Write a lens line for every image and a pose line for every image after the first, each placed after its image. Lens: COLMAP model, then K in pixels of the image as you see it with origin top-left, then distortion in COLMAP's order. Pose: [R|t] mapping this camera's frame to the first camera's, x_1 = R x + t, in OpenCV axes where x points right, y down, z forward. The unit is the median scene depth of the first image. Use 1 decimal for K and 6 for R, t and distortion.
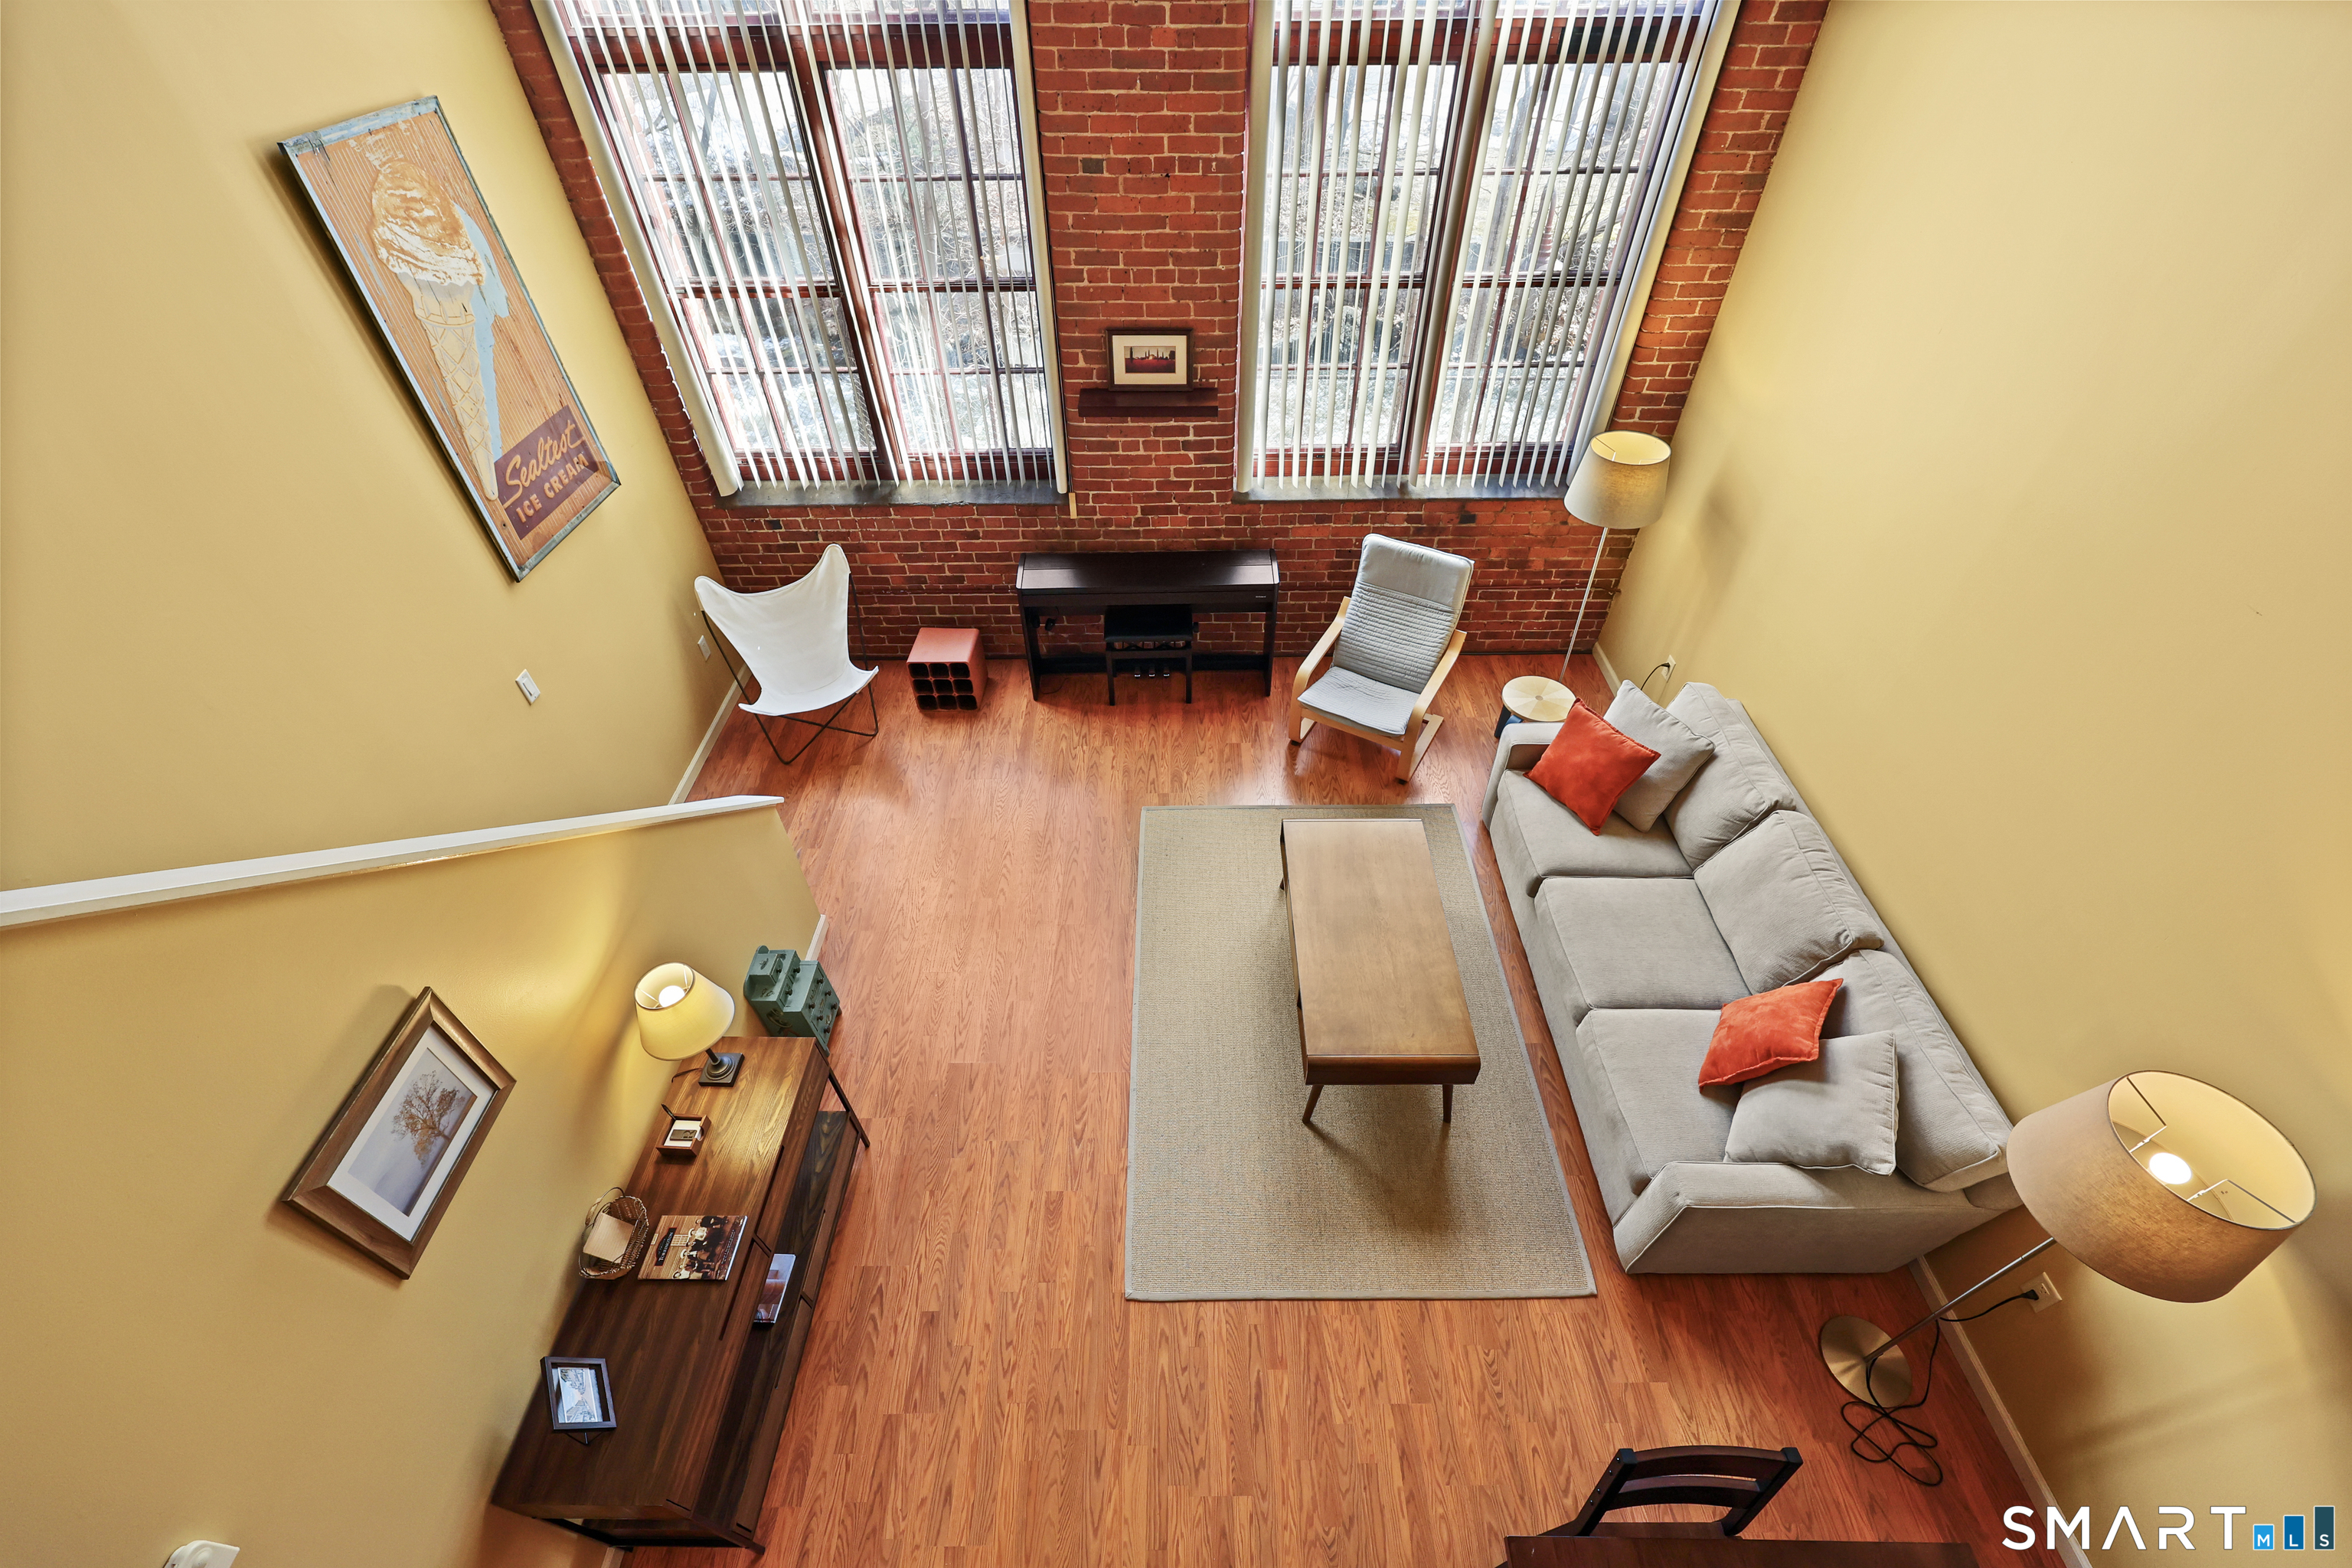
lens RADIAL K [[947.2, 0, 1182.2], [0, 947.2, 791.2], [0, 0, 1]] dist [-0.000933, -0.000128]
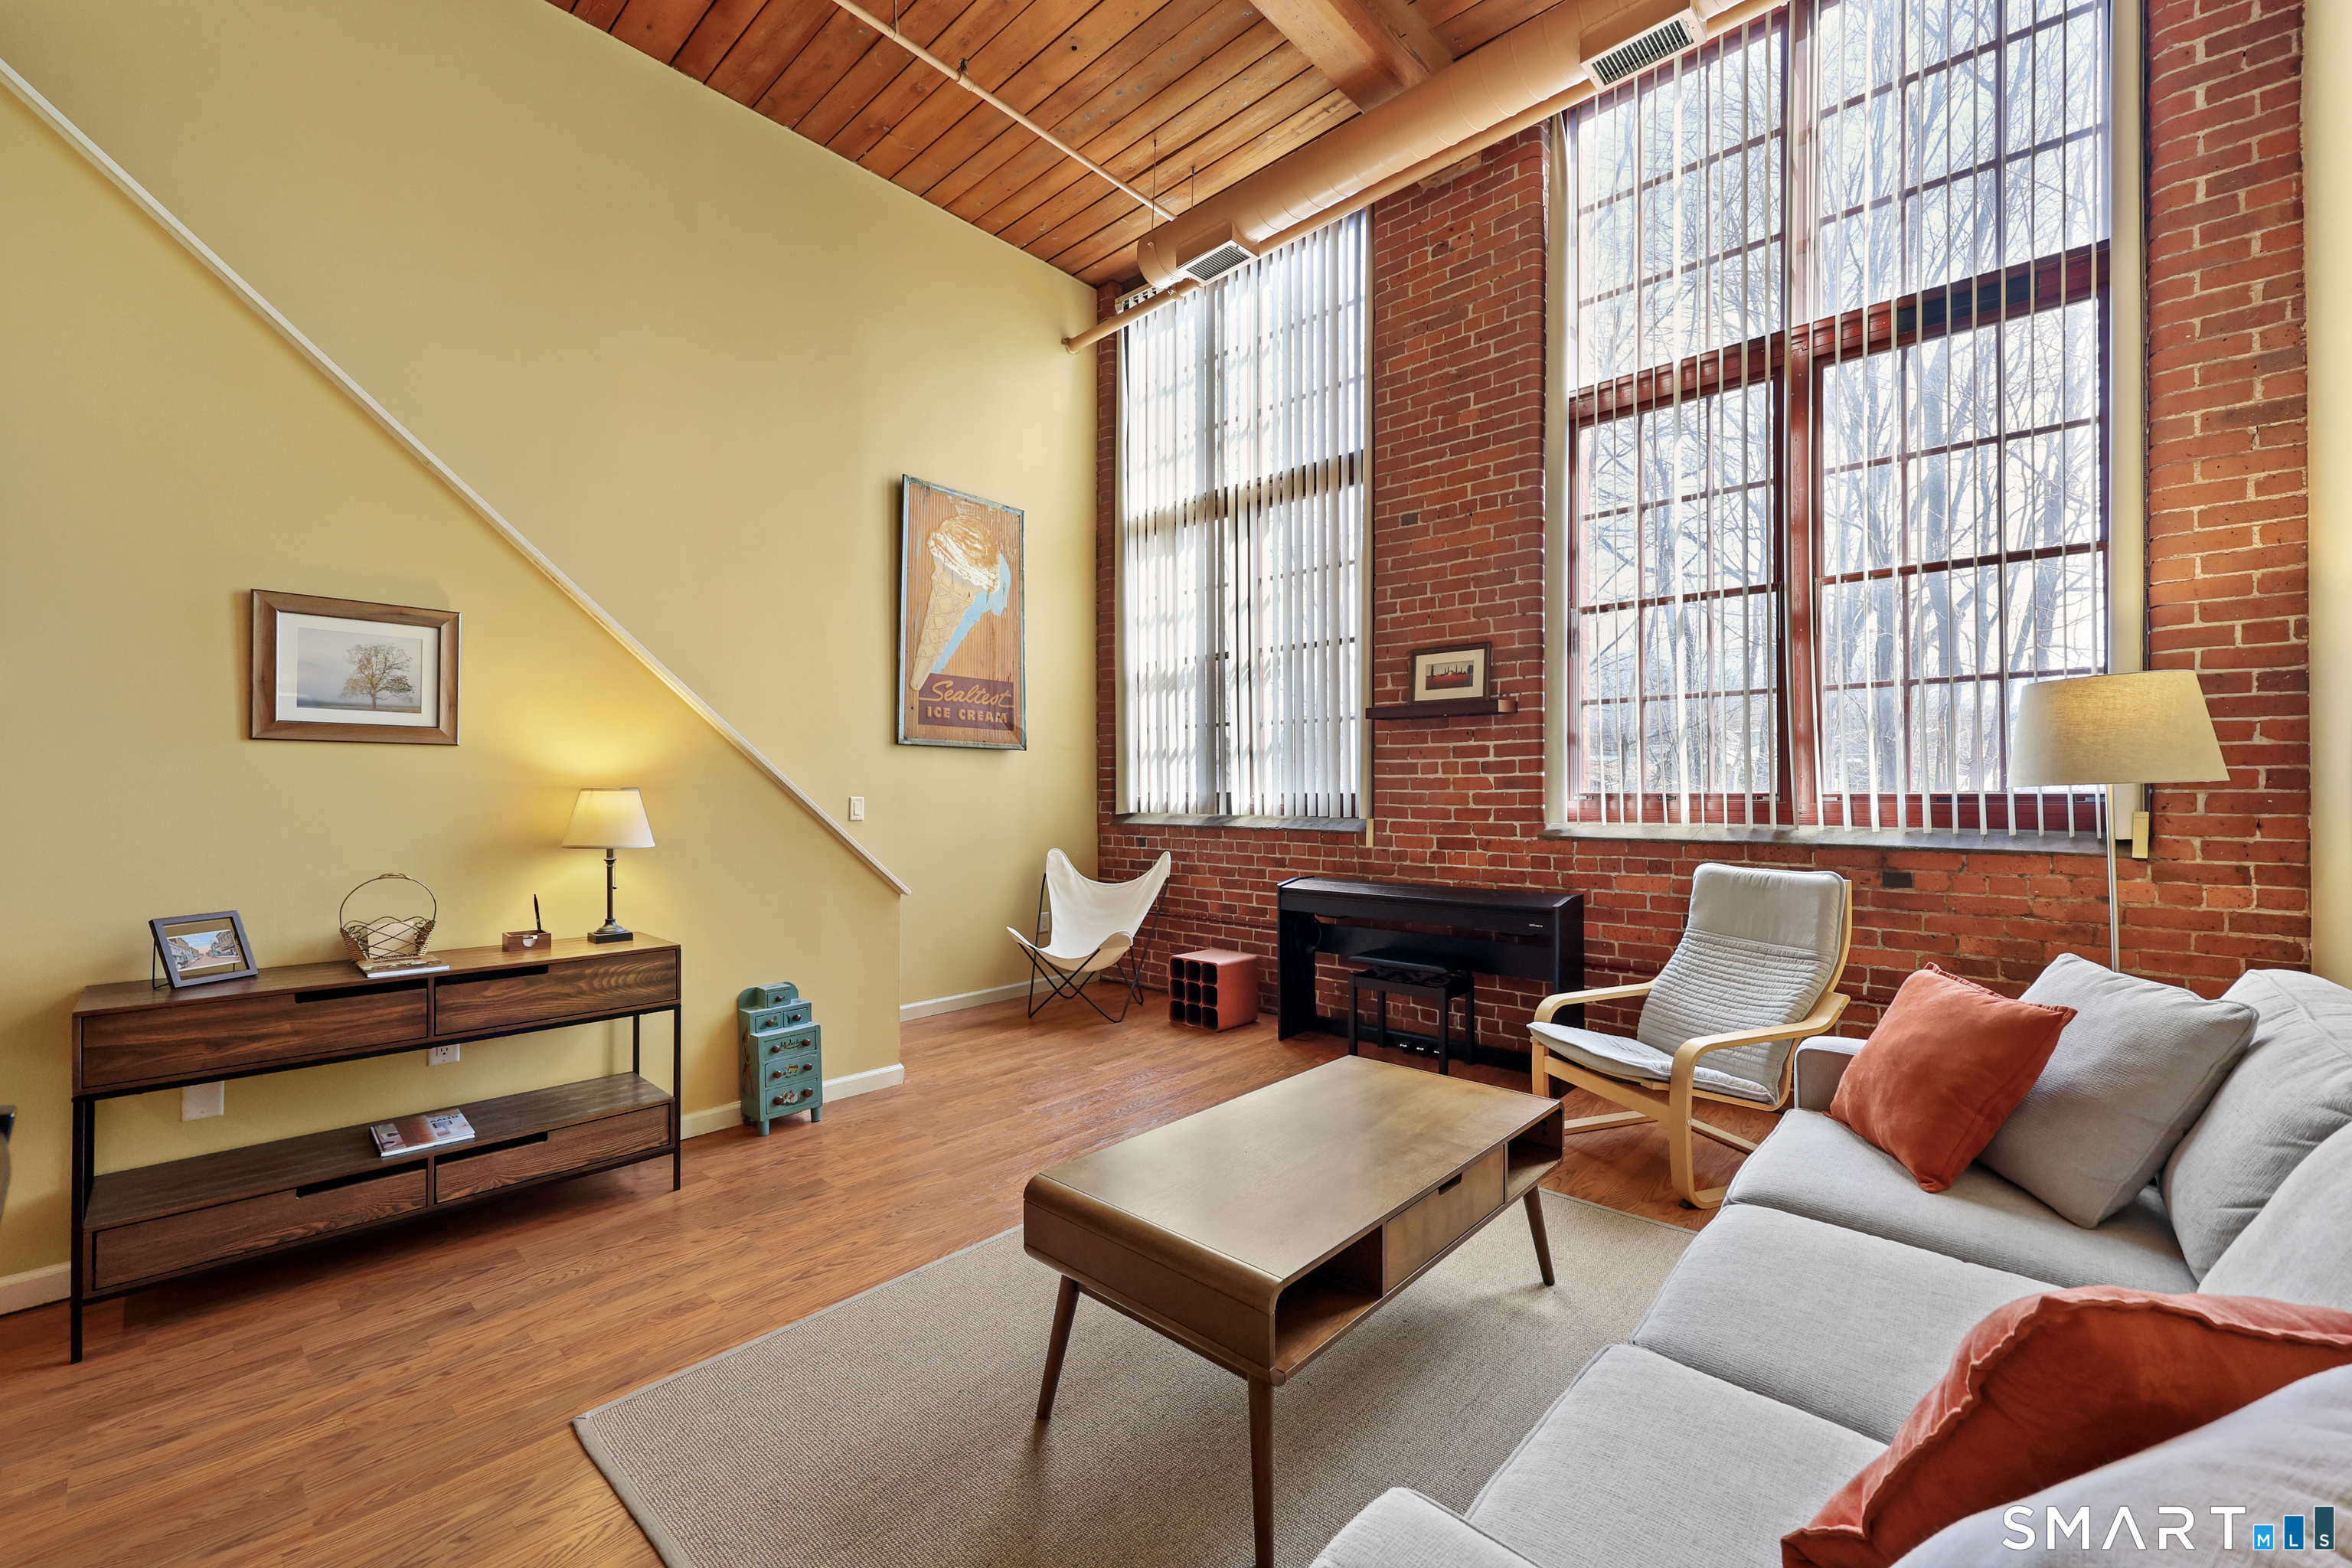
lens RADIAL K [[947.2, 0, 1184.3], [0, 947.2, 791.0], [0, 0, 1]] dist [-0.000933, -0.000128]
pose [[0.737977, 0.006480, -0.674795, 0.506125], [-0.478797, 0.709690, -0.516811, 0.322383], [0.475546, 0.704484, 0.526837, 0.507018]]
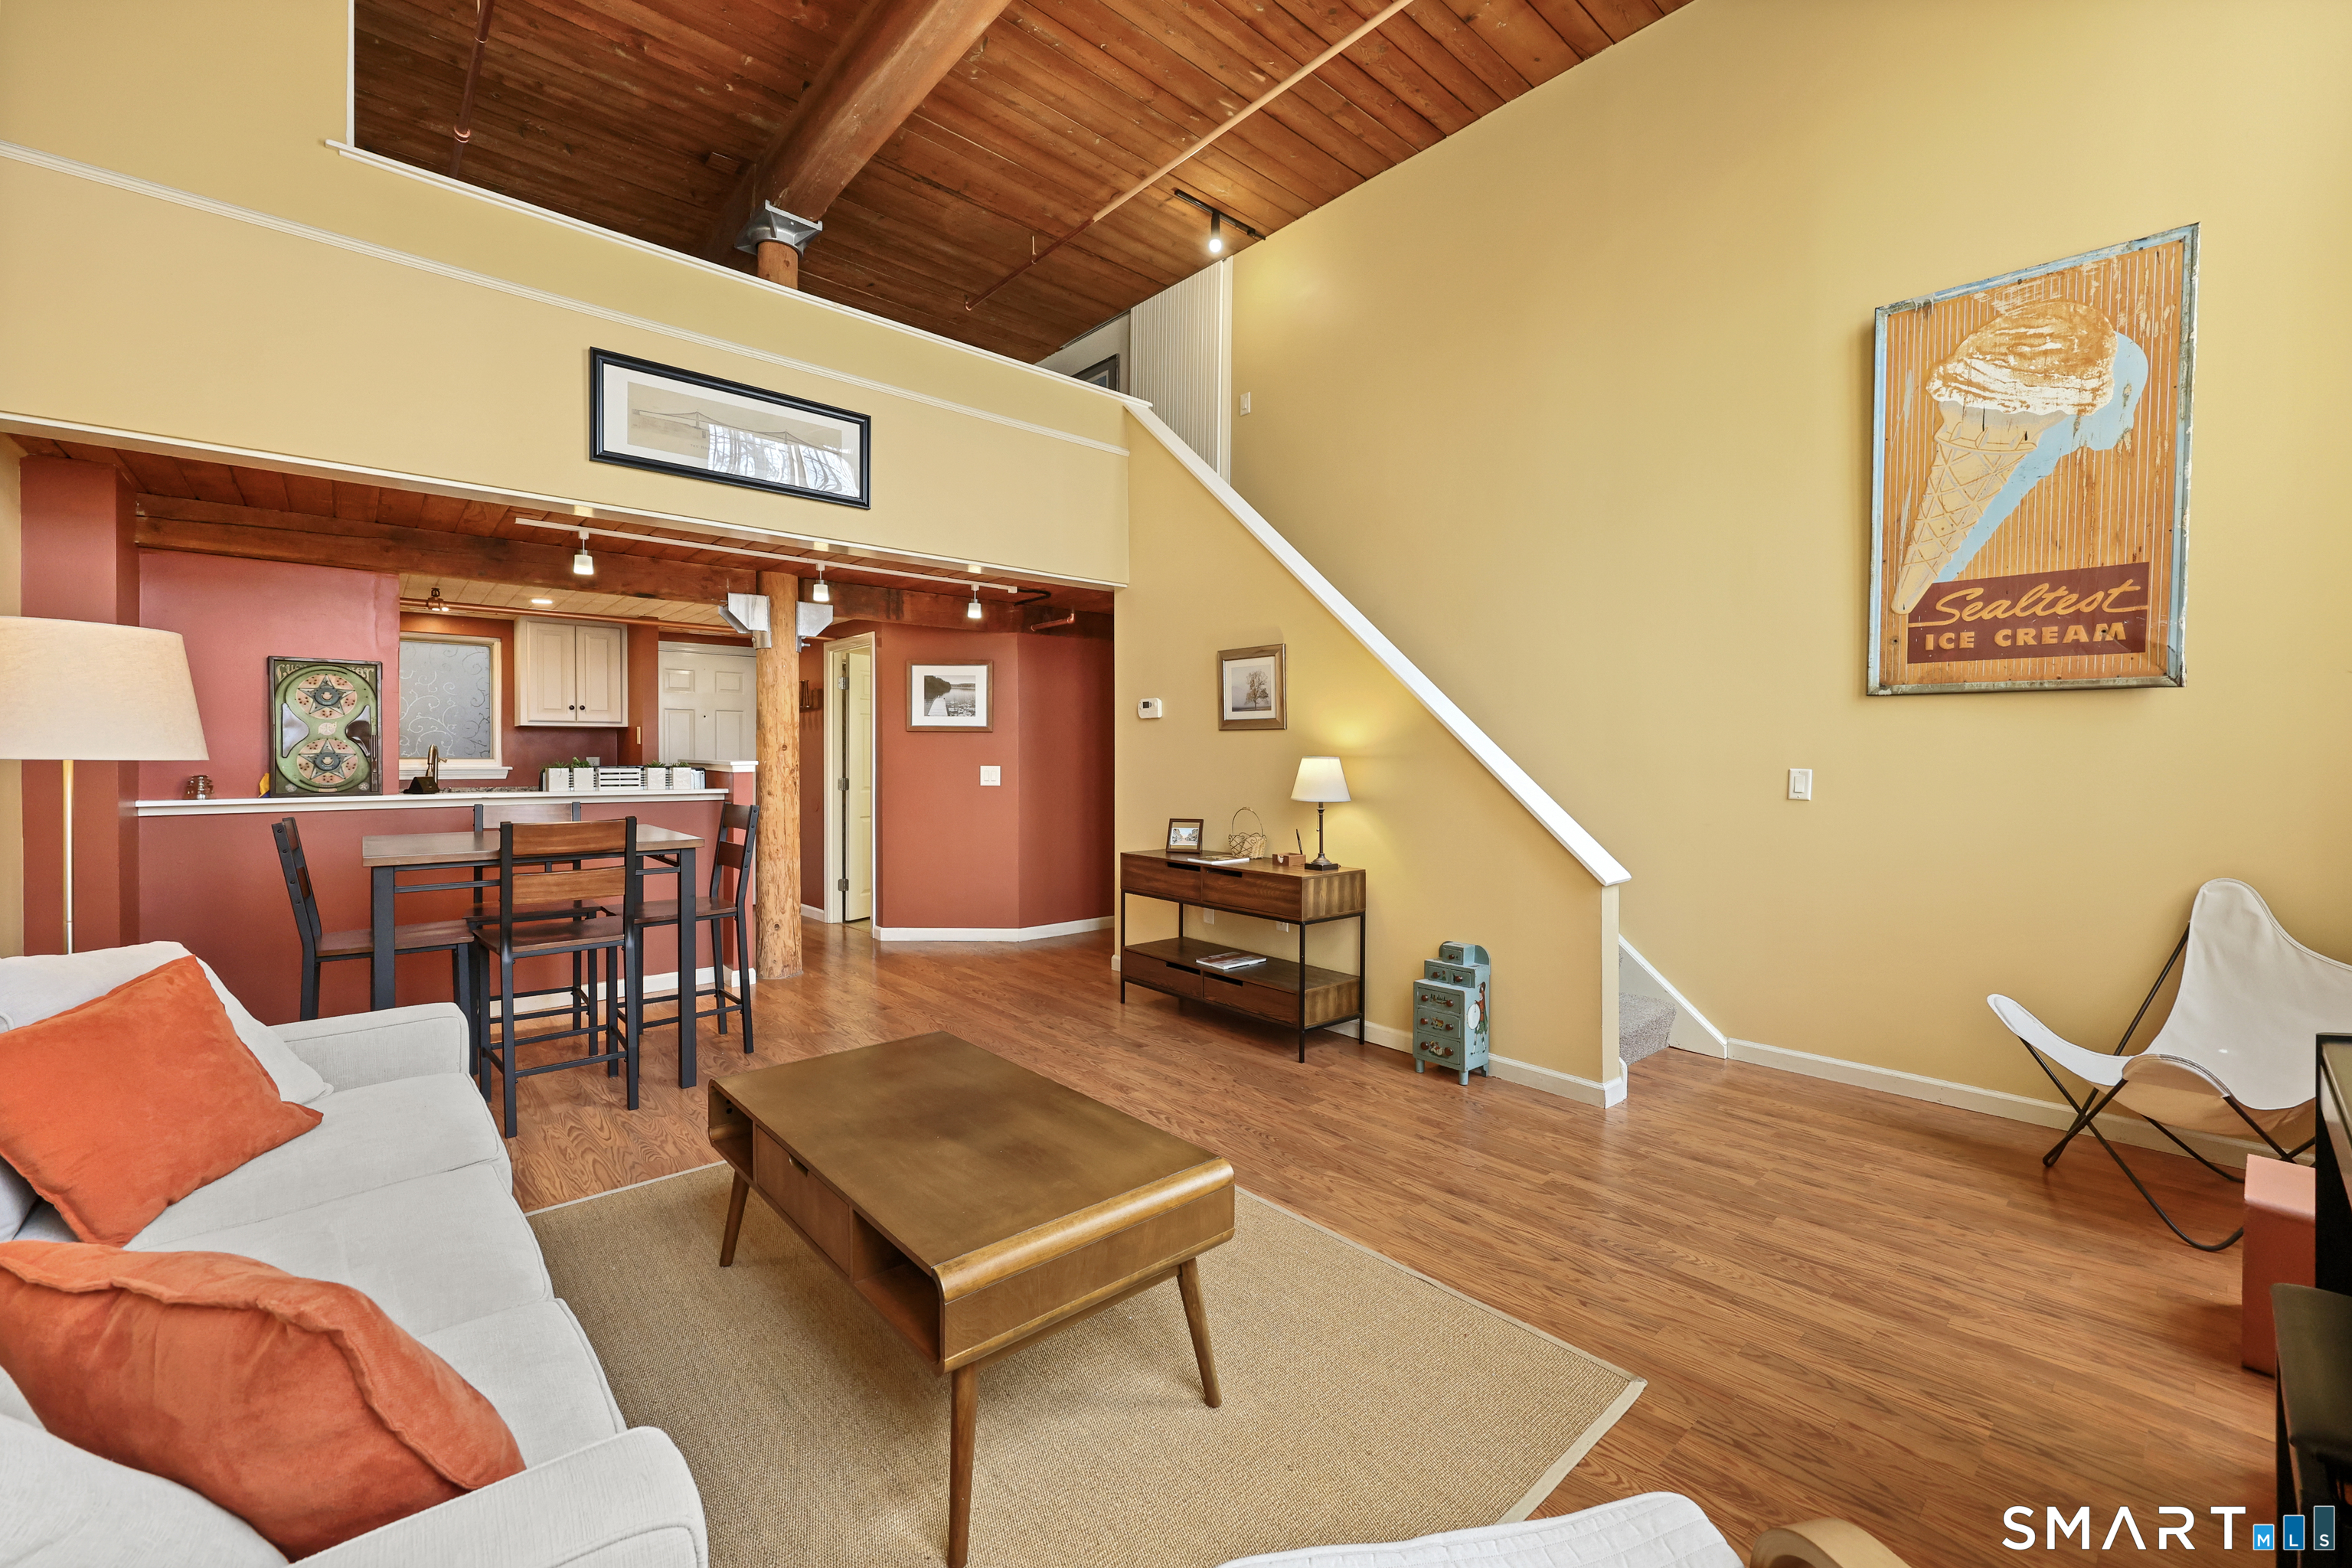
lens RADIAL K [[947.2, 0, 1177.5], [0, 947.2, 768.4], [0, 0, 1]] dist [-0.000933, -0.000128]
pose [[-0.749316, 0.013297, -0.662079, 0.449281], [-0.466085, 0.699636, 0.541548, -0.351588], [0.470415, 0.714376, -0.518051, 1.179626]]
